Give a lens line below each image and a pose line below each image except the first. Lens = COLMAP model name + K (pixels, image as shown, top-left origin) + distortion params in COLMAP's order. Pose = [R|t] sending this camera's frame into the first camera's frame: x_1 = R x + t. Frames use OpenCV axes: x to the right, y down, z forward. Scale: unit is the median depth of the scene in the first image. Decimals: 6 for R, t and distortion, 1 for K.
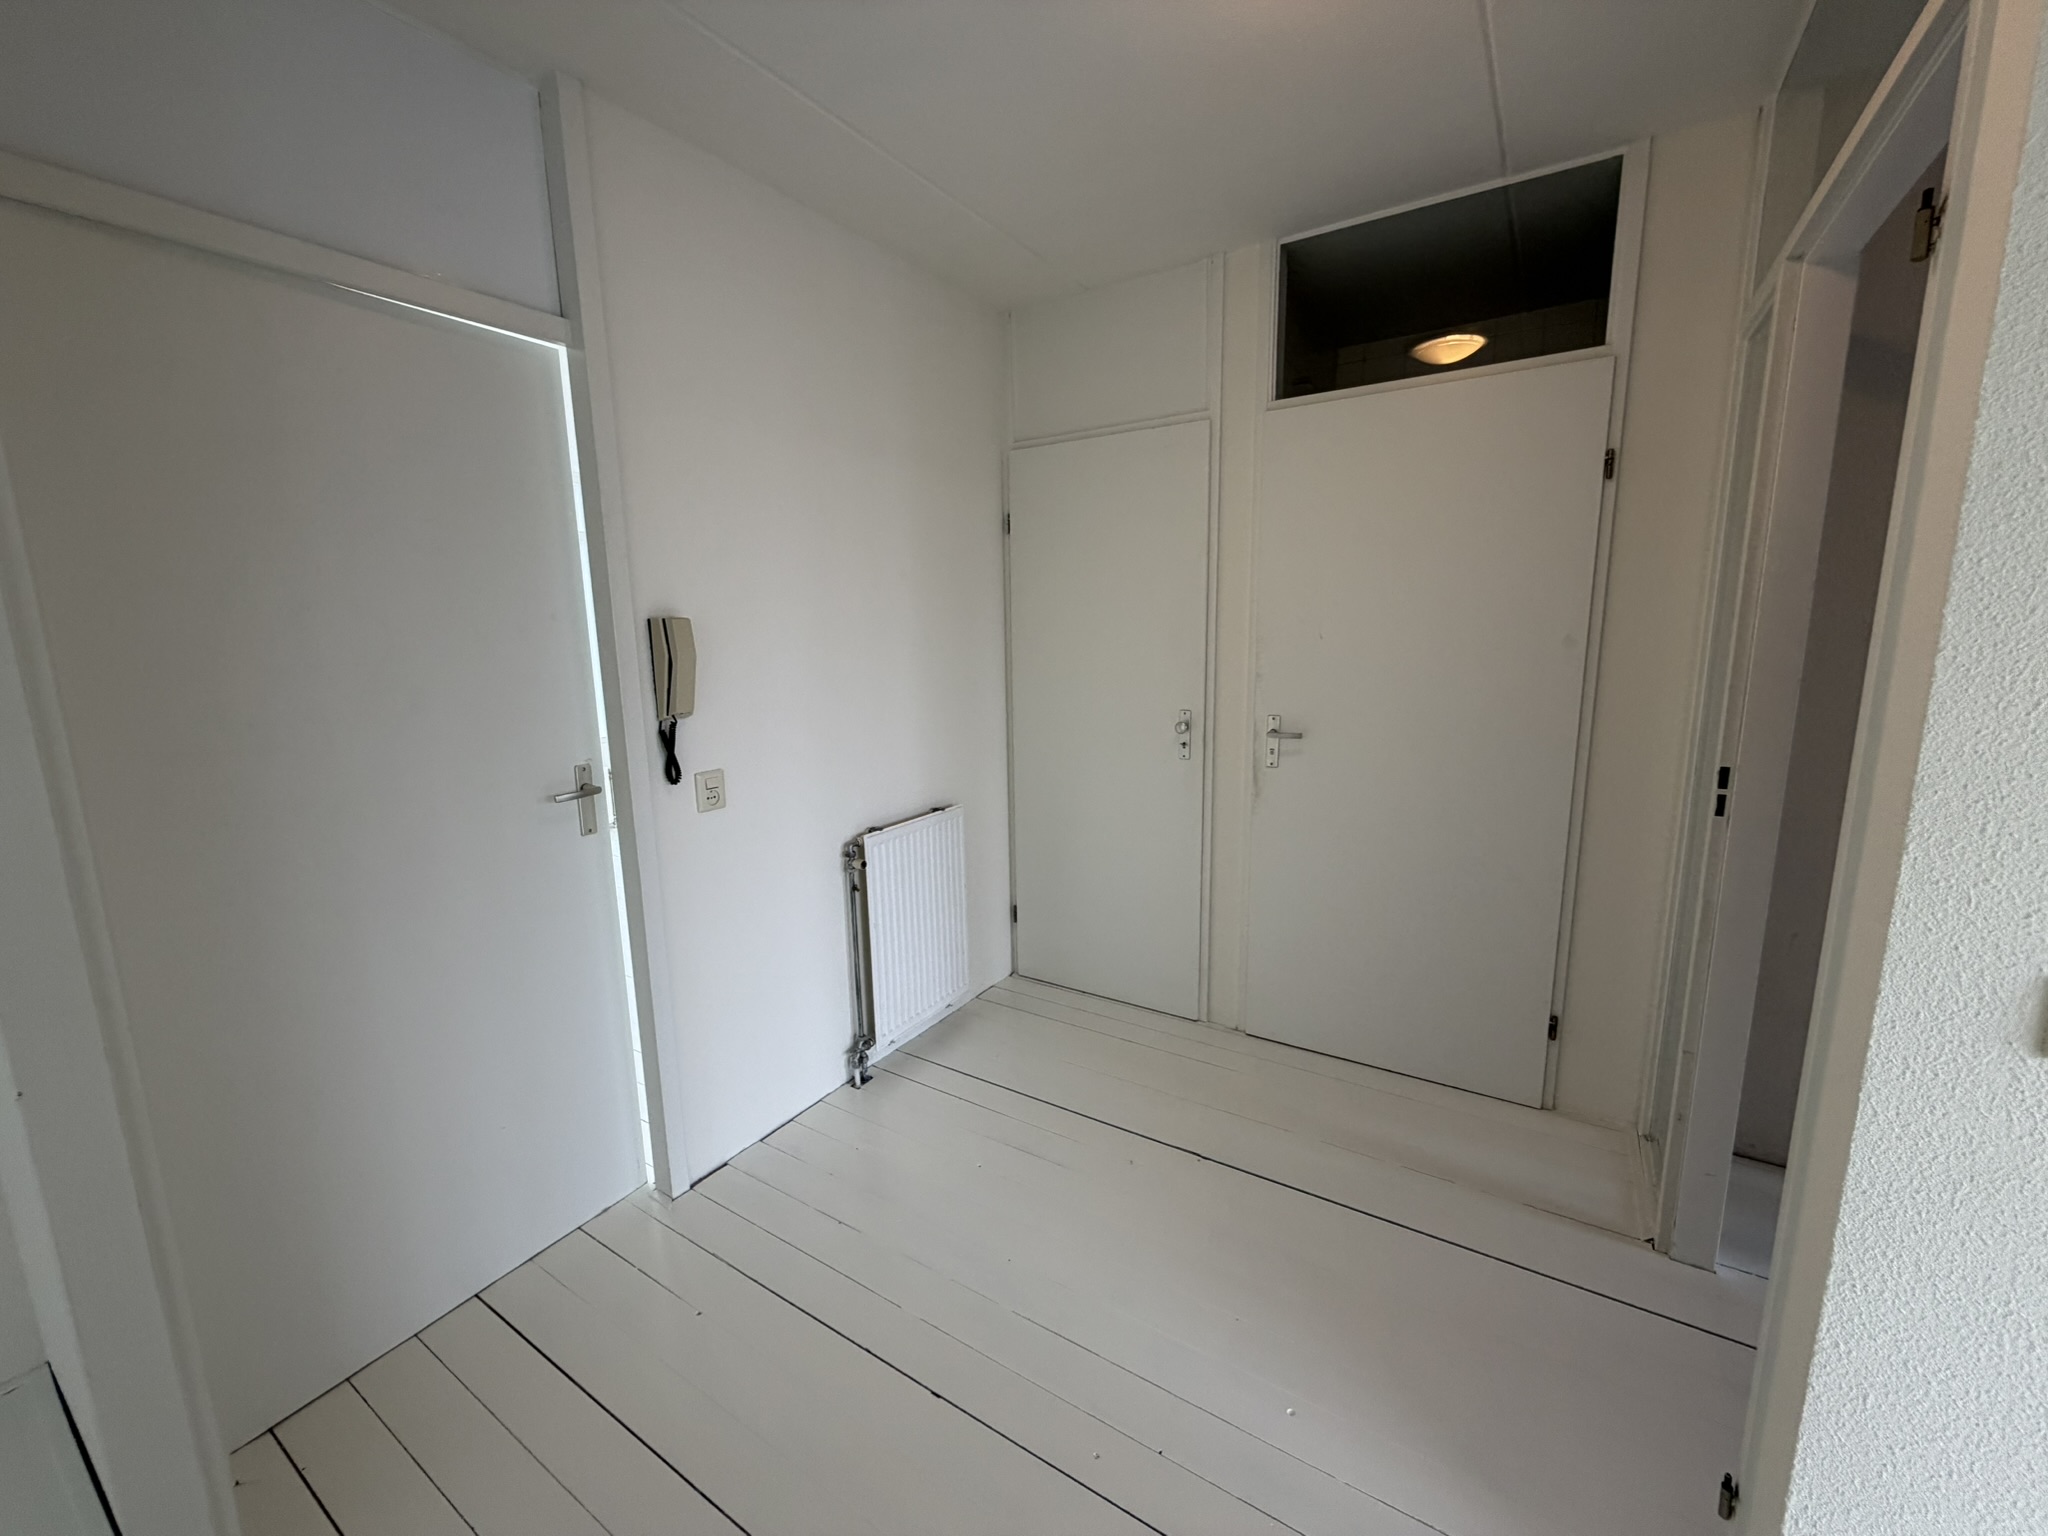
lens RADIAL K [[818.8, 0, 1024.0], [0, 818.8, 763.7], [0, 0, 1]] dist [-0.000292, 0.000070]
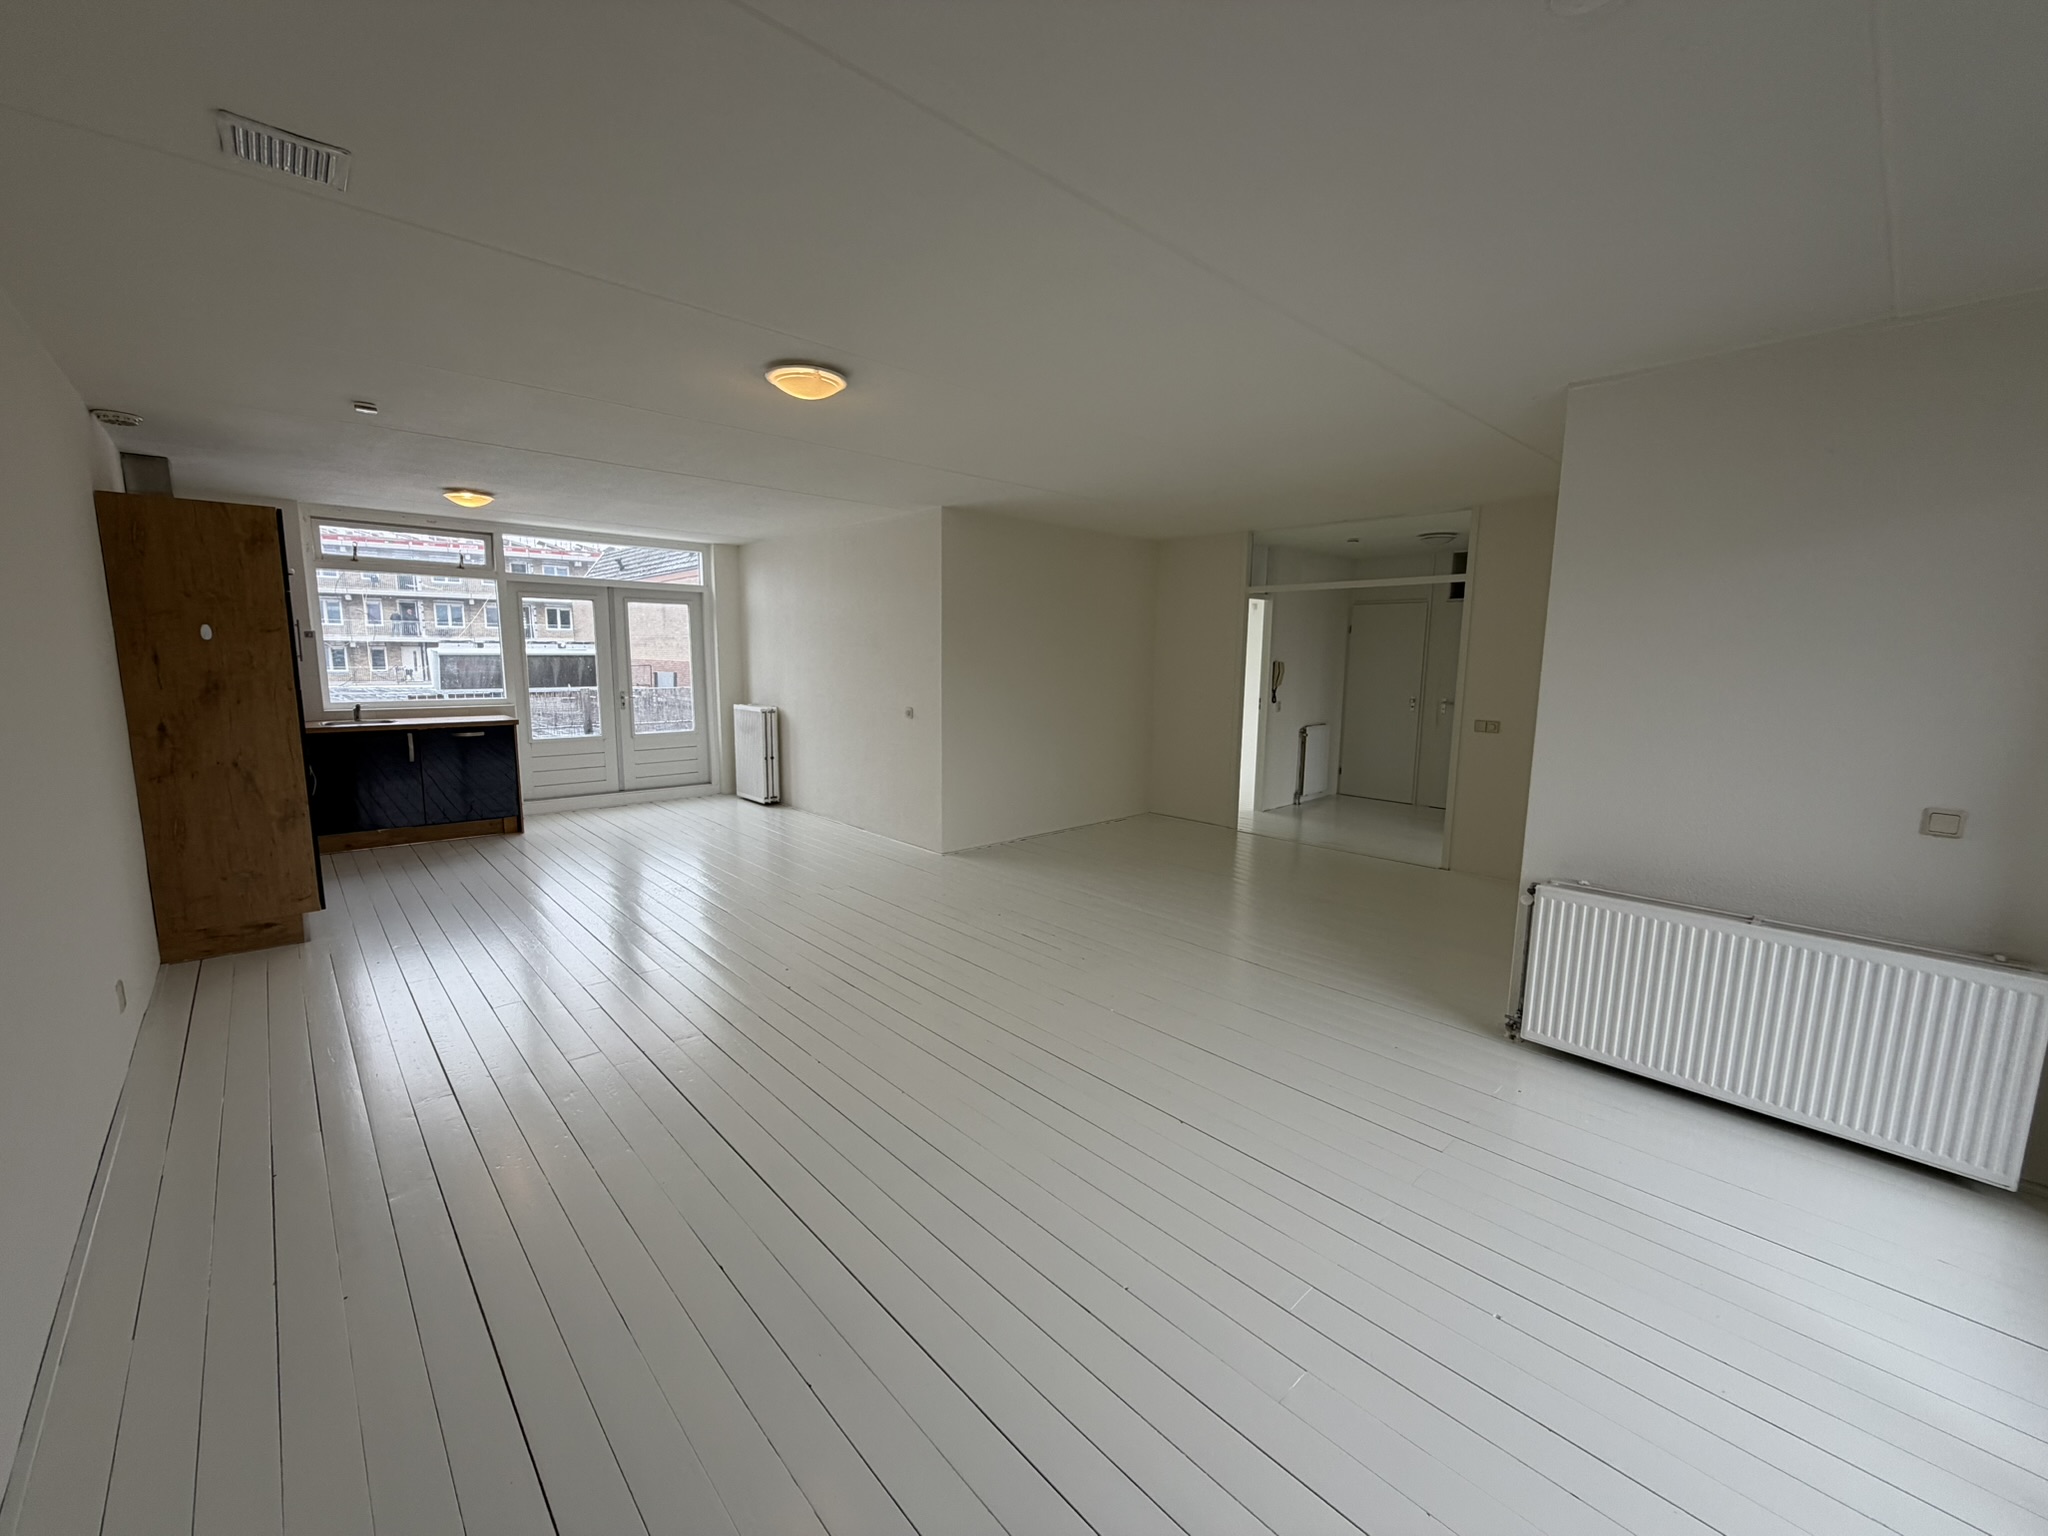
lens RADIAL K [[818.8, 0, 1009.2], [0, 818.8, 766.5], [0, 0, 1]] dist [-0.000292, 0.000070]
pose [[0.964451, 0.058866, -0.257621, -0.480169], [-0.065906, 0.997649, -0.018771, 0.378954], [0.255910, 0.035083, 0.966064, -2.445197]]
